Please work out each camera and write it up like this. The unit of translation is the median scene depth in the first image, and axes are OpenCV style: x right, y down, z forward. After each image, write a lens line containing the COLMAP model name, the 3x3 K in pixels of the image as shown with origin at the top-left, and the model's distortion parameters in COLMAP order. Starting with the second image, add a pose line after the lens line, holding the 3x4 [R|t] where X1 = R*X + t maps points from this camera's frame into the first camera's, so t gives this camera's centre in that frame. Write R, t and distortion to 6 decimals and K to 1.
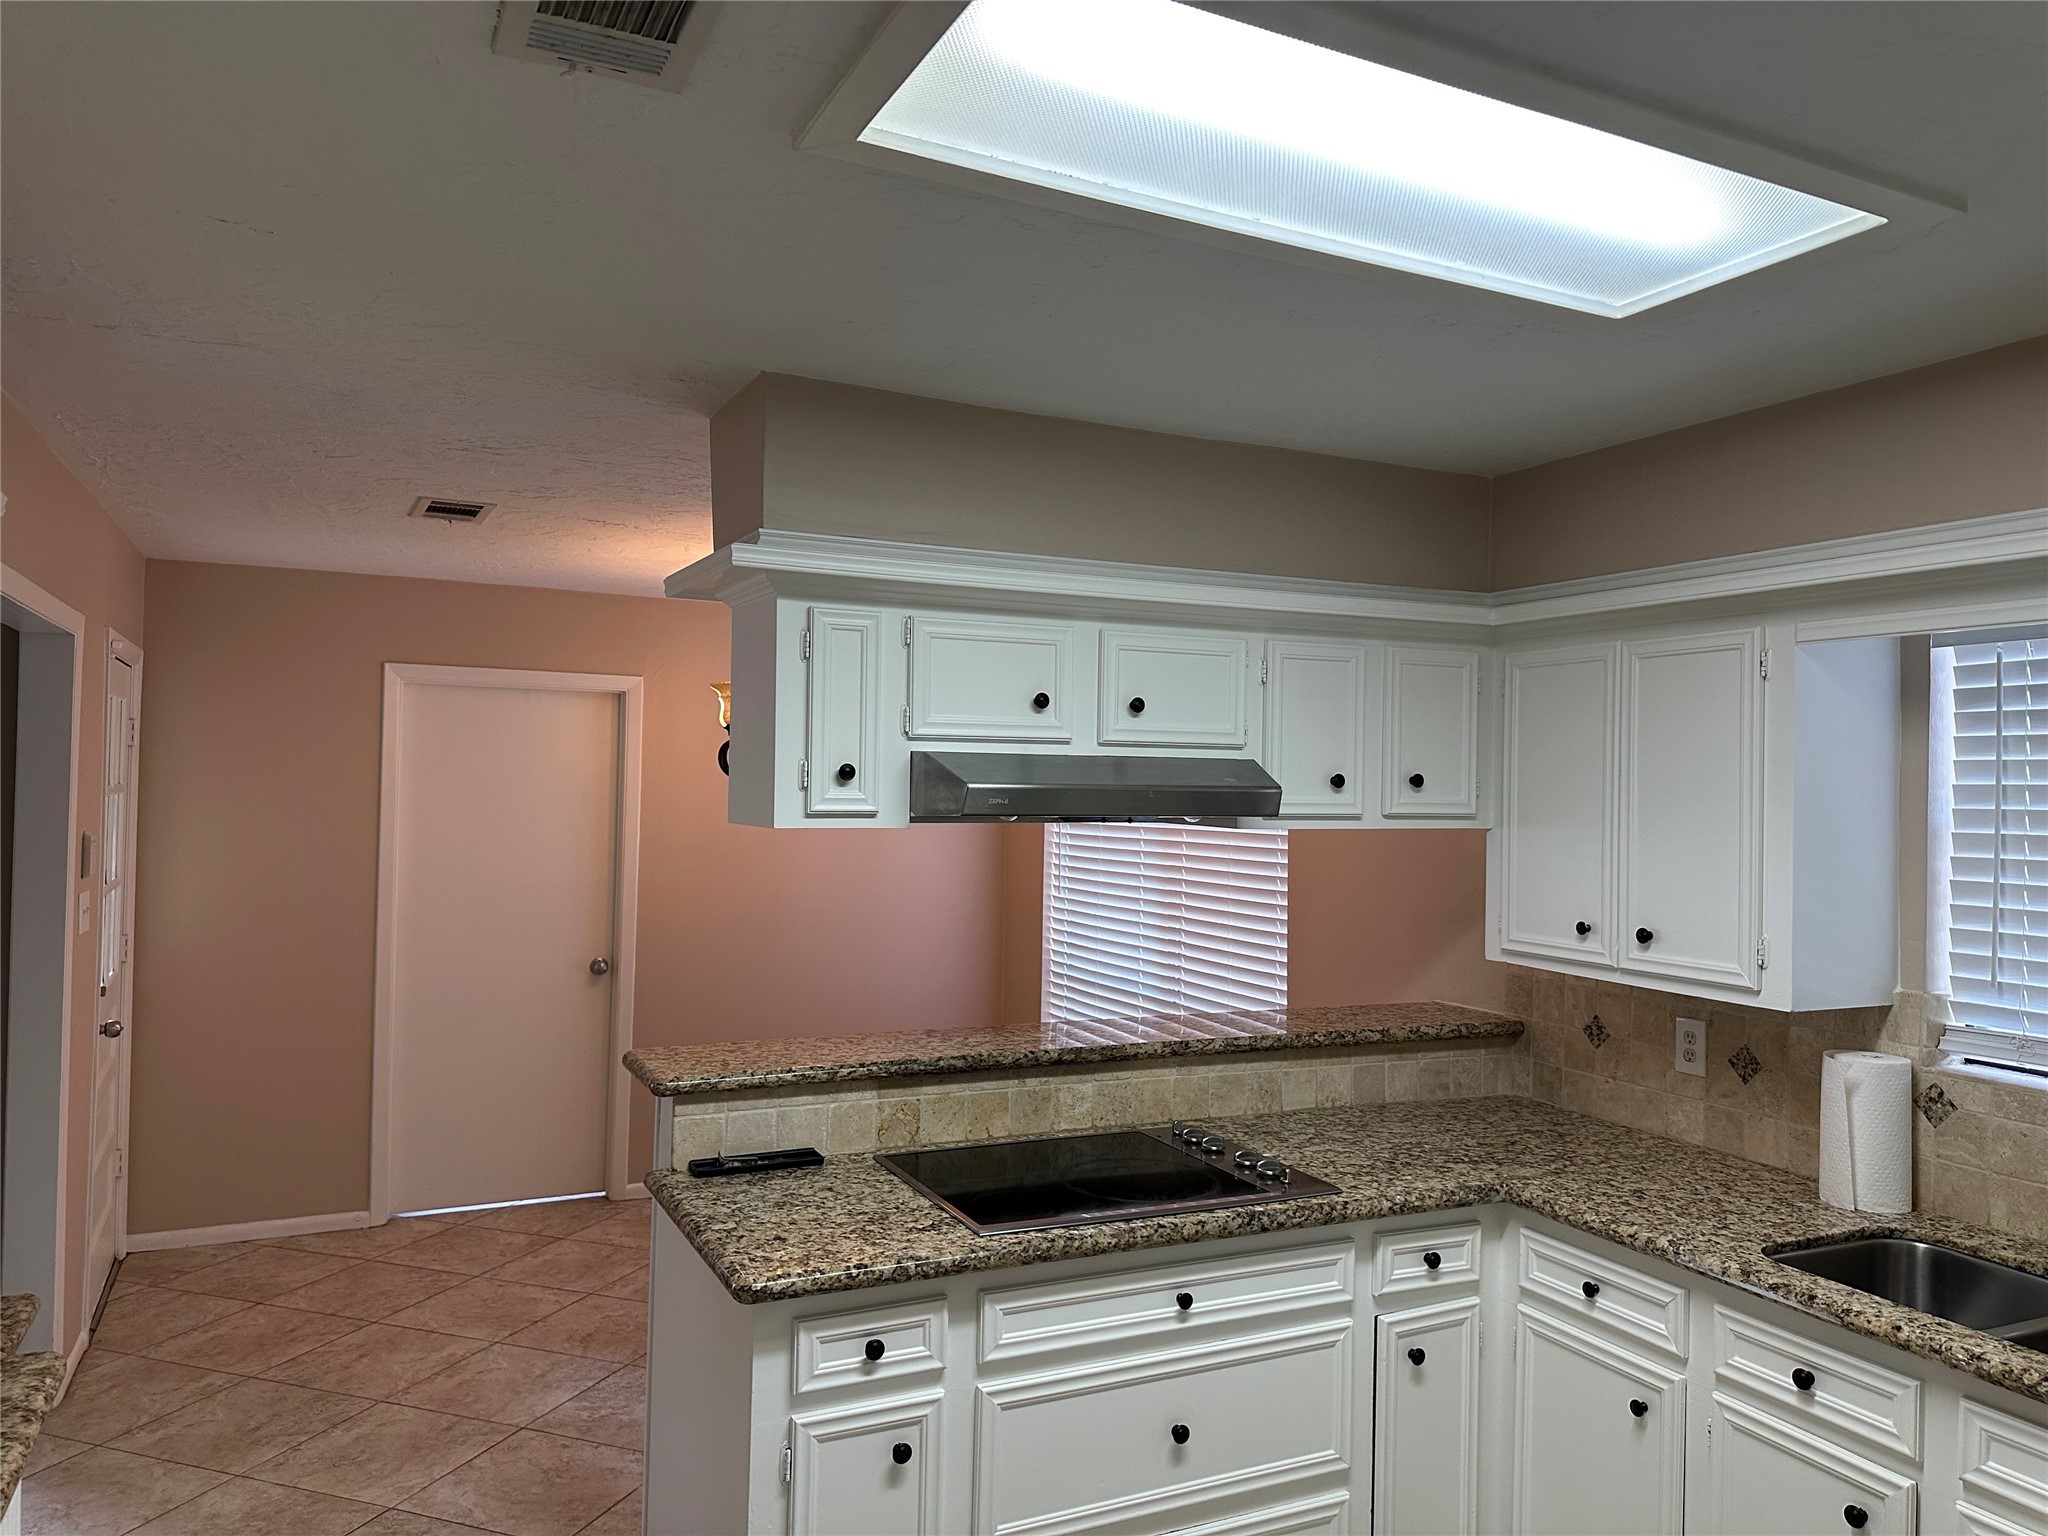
lens RADIAL K [[1463.0, 0, 1032.7], [0, 1463.0, 749.3], [0, 0, 1]] dist [0.027777, -0.025948]
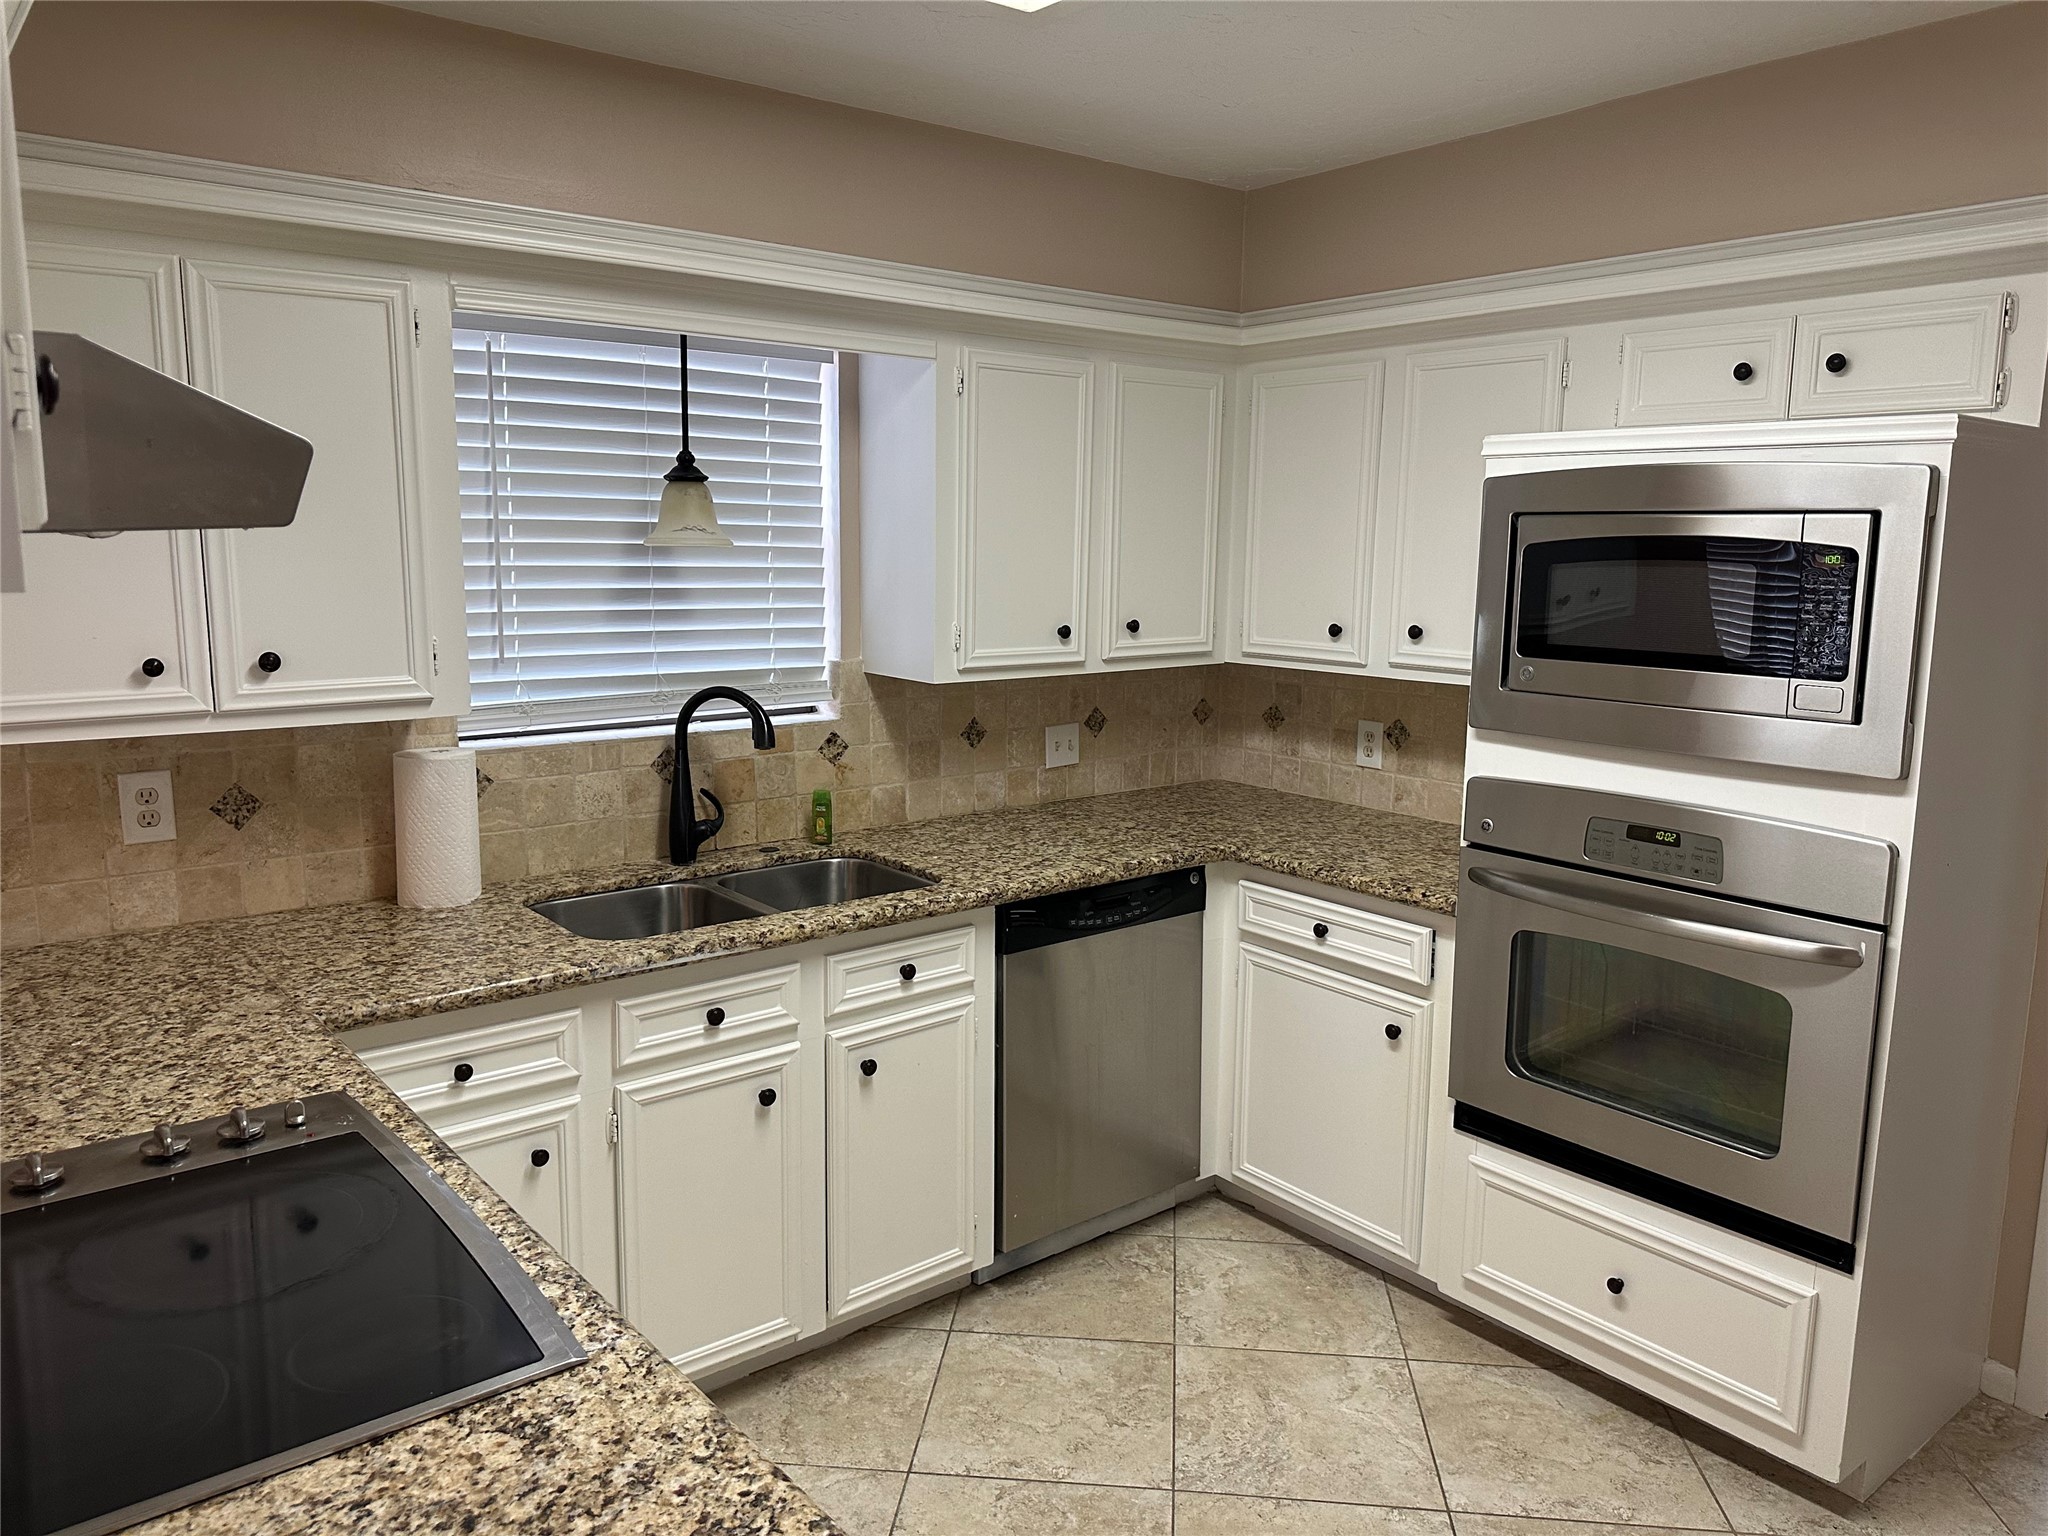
lens RADIAL K [[1463.0, 0, 1033.8], [0, 1463.0, 773.4], [0, 0, 1]] dist [0.027777, -0.025948]
pose [[-0.259054, -0.186469, 0.947692, -0.479385], [-0.047610, 0.982459, 0.180296, 0.027463], [-0.964689, 0.001587, -0.263388, 0.898924]]
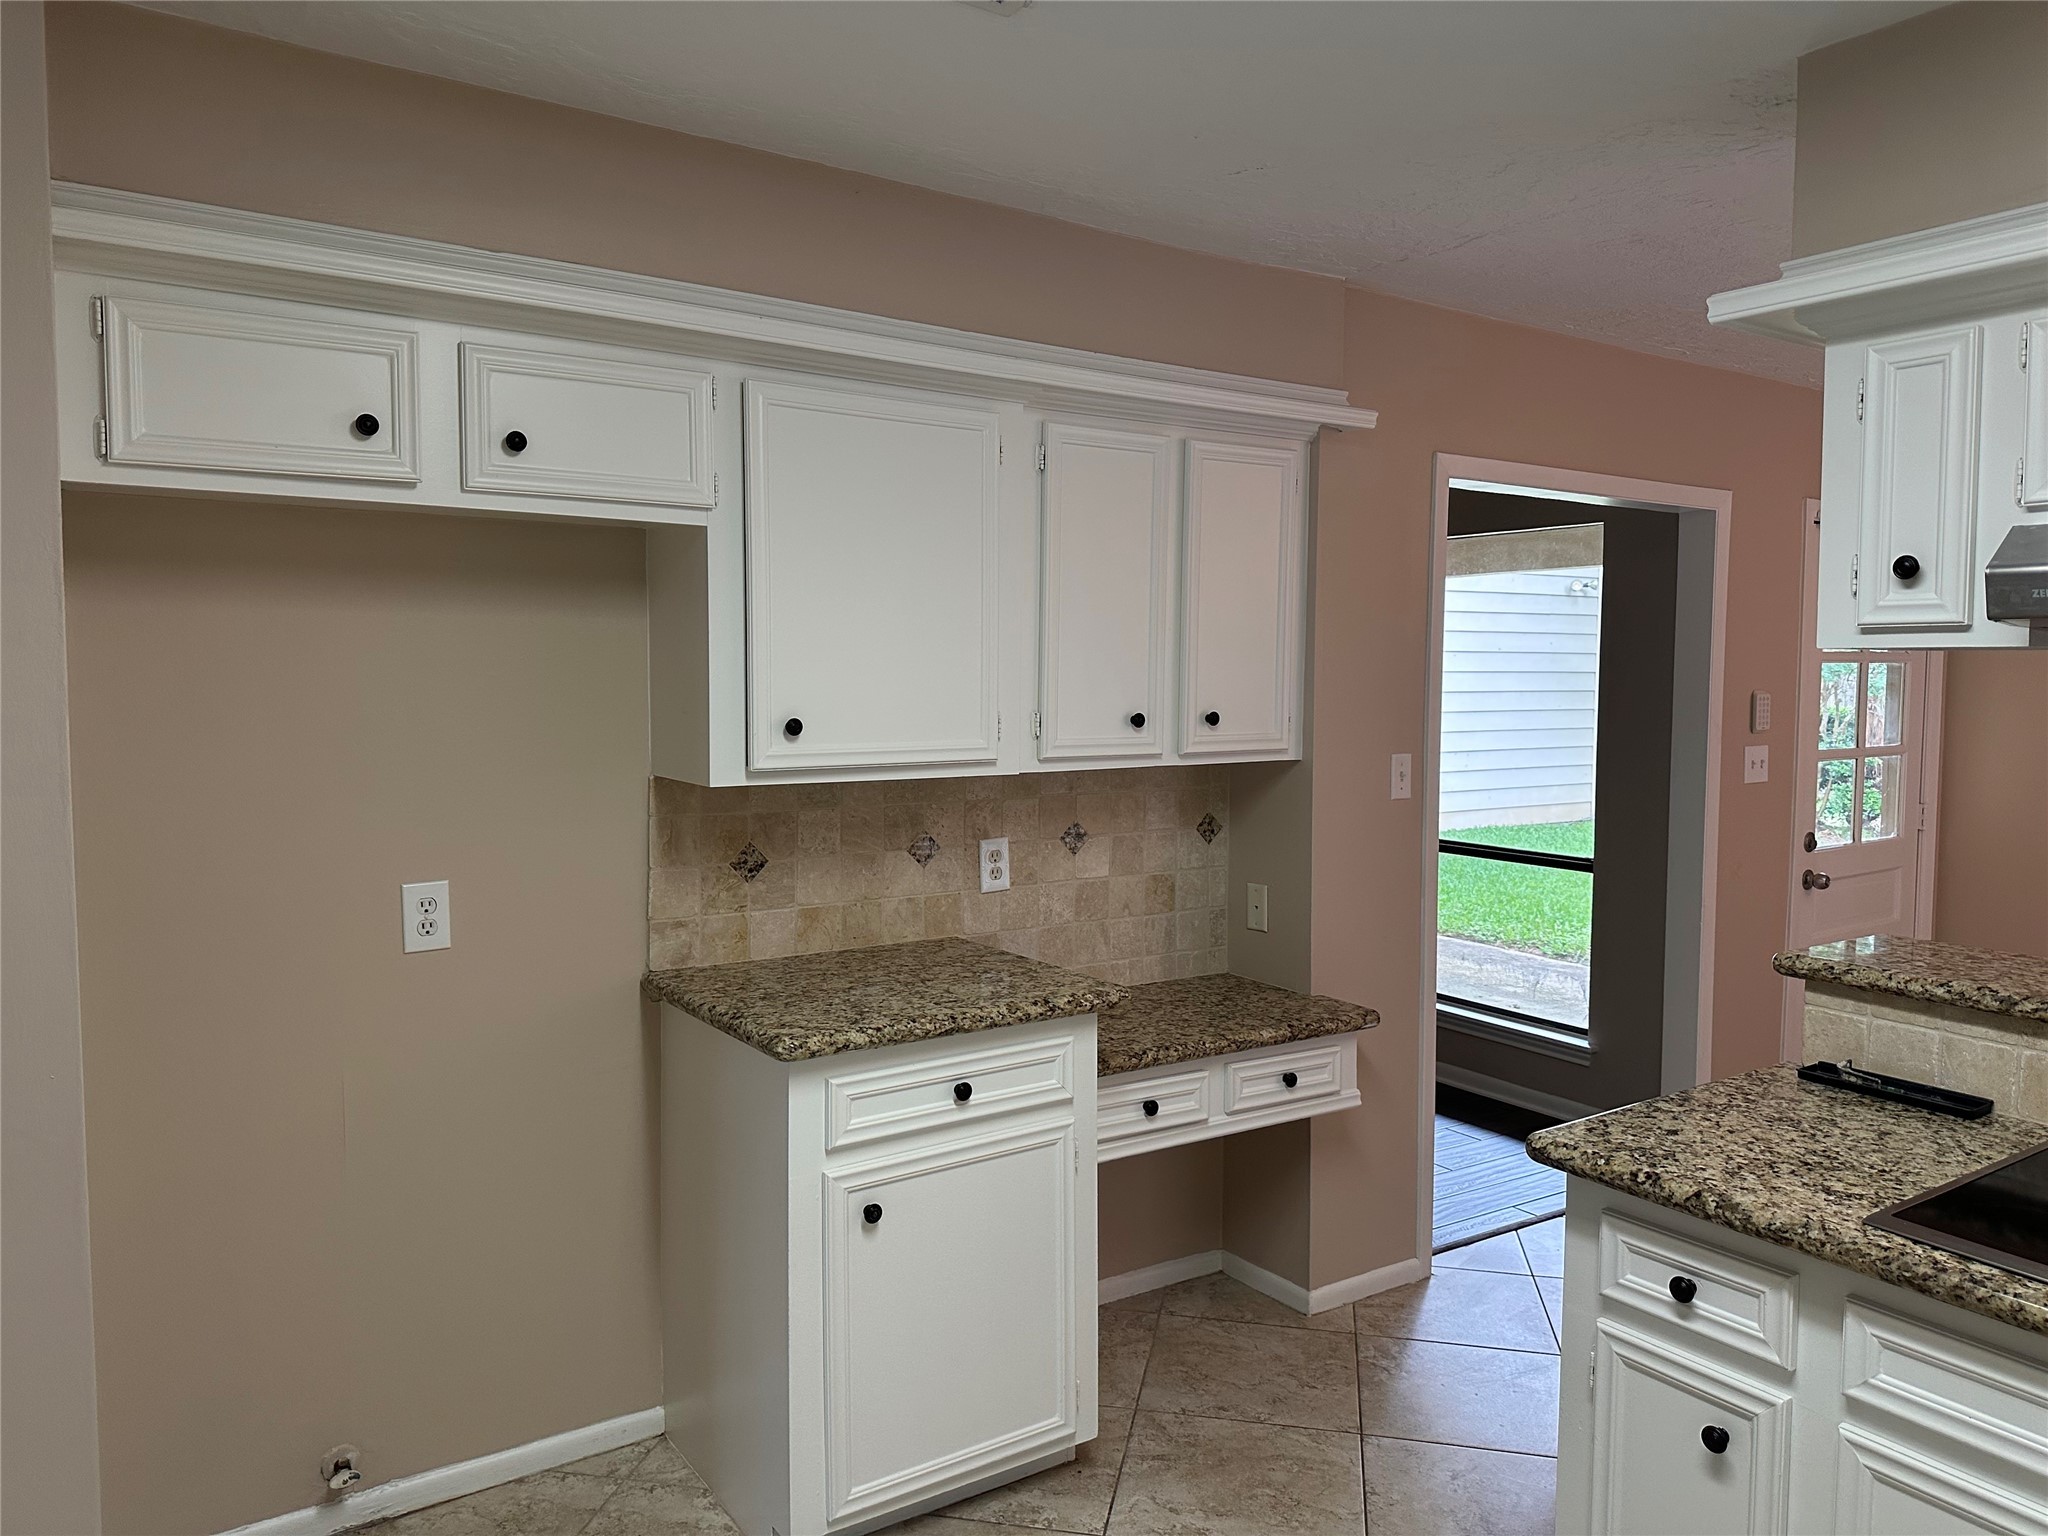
lens RADIAL K [[1463.0, 0, 1020.5], [0, 1463.0, 777.0], [0, 0, 1]] dist [0.027777, -0.025948]
pose [[0.108502, 0.053057, -0.992679, 0.548878], [0.018477, 0.998295, 0.055377, 0.070213], [0.993924, -0.024350, 0.107337, 0.491167]]
